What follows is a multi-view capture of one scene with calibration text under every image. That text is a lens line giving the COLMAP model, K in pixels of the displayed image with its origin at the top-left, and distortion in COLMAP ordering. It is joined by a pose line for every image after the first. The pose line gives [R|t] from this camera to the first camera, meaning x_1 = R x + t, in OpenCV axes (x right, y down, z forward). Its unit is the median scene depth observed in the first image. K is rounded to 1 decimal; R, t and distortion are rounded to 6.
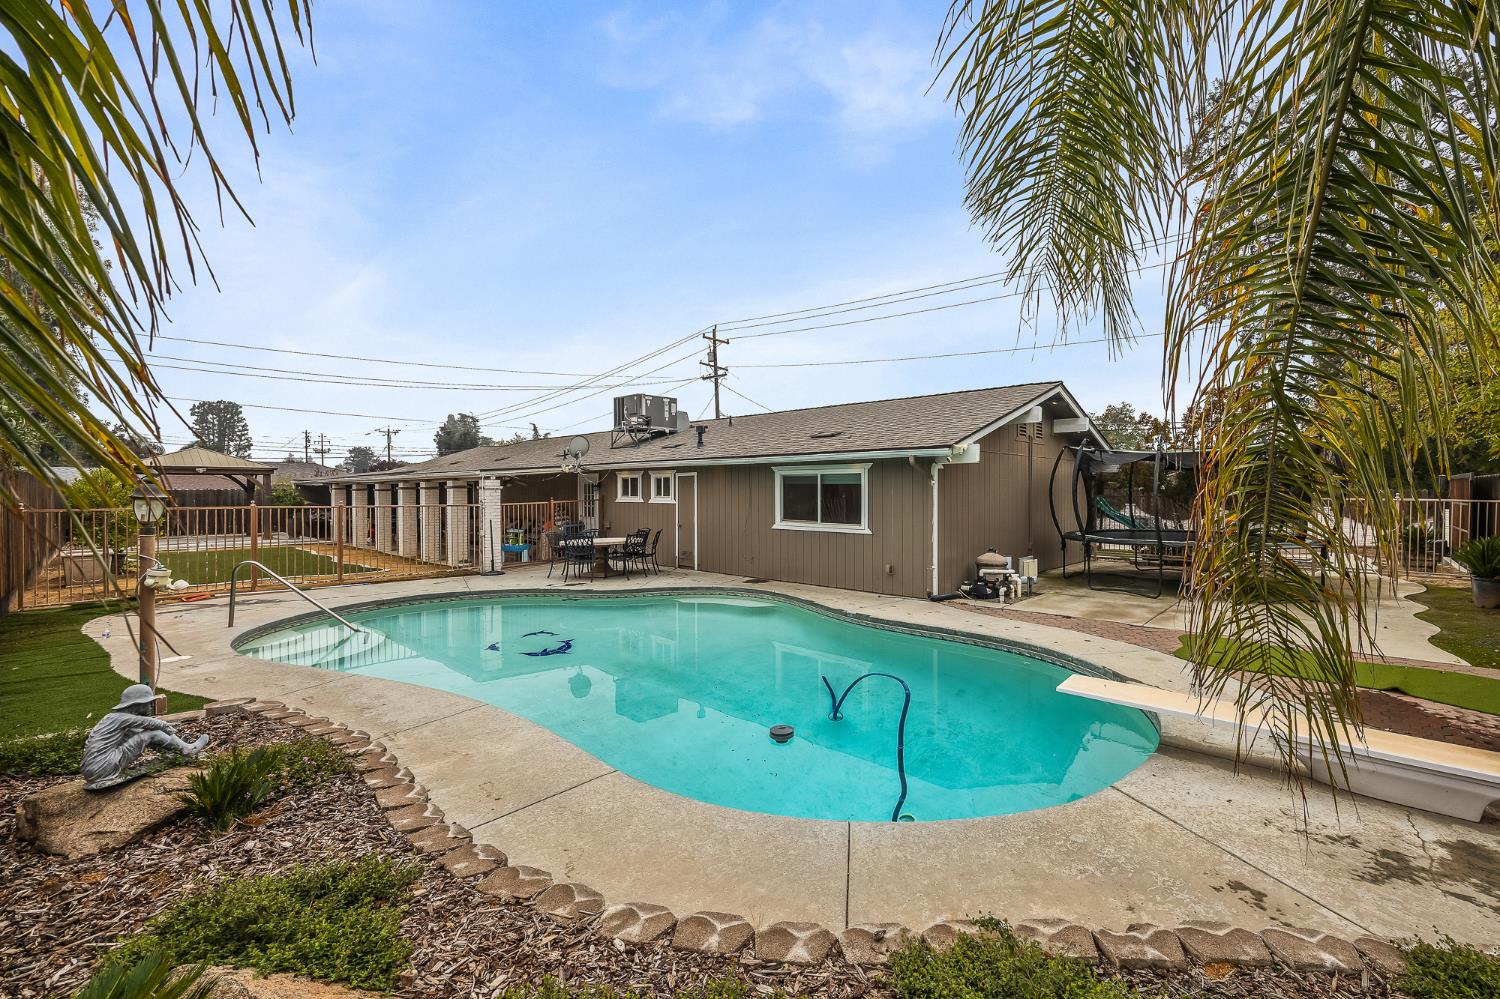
lens RADIAL K [[711.9, 0, 755.1], [0, 711.9, 491.2], [0, 0, 1]] dist [-0.000800, -0.000755]
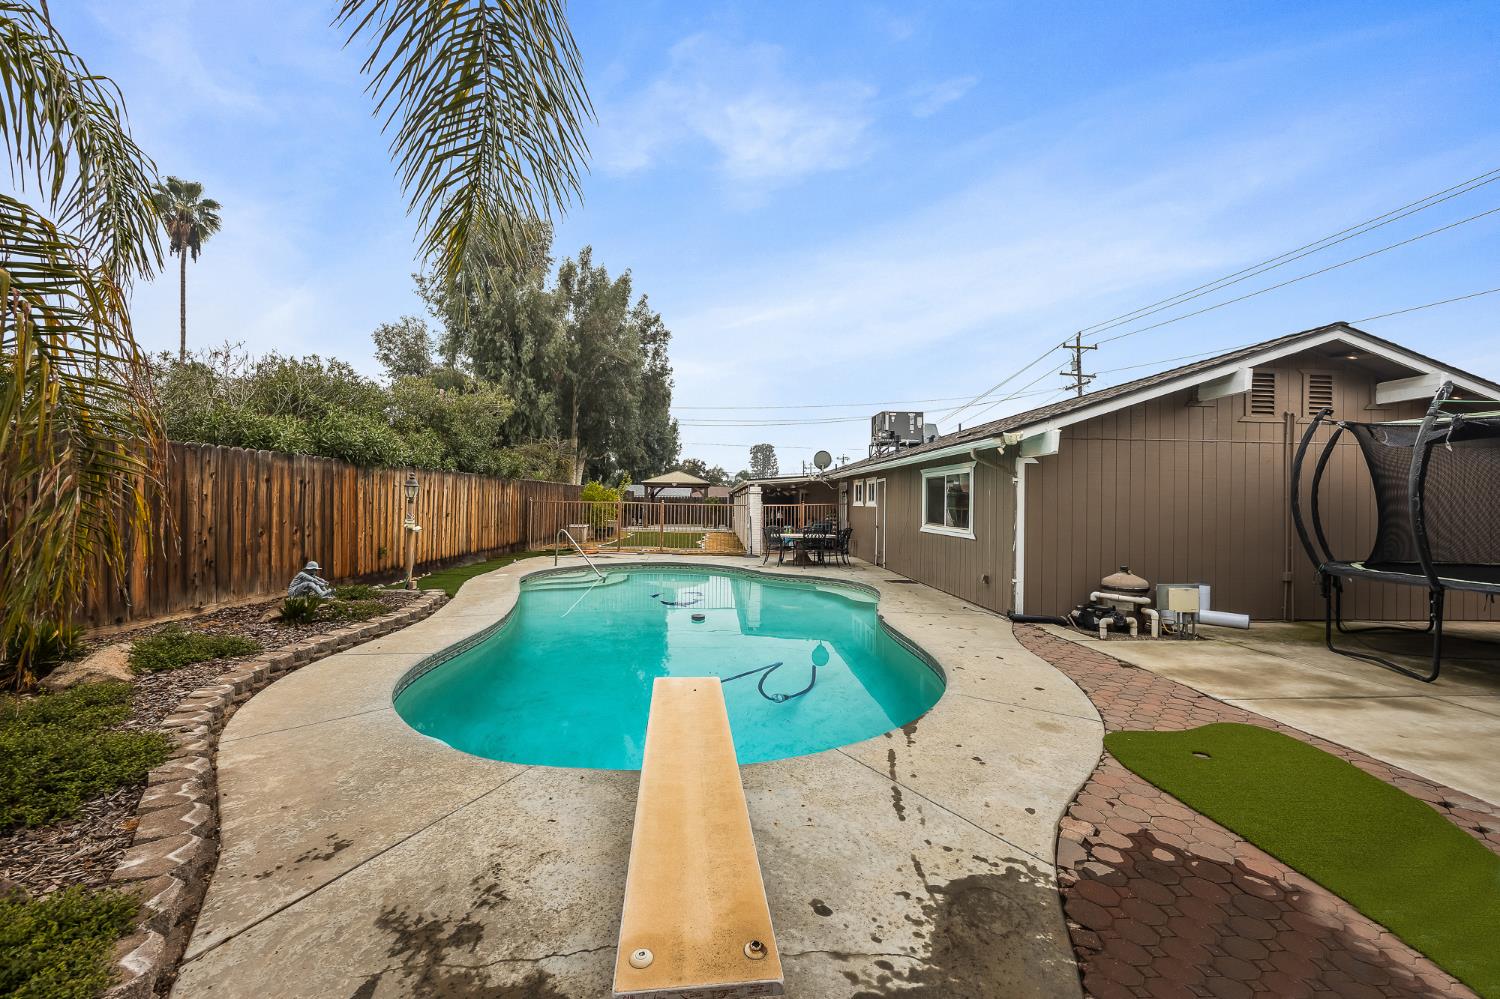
lens RADIAL K [[599.4, 0, 746.5], [0, 599.4, 498.0], [0, 0, 1]] dist [-0.009095, -0.000108]
pose [[0.663401, 0.003894, -0.748254, 0.537875], [-0.020658, 0.999701, -0.013114, 0.023923], [0.747979, 0.024157, 0.663283, 0.278673]]
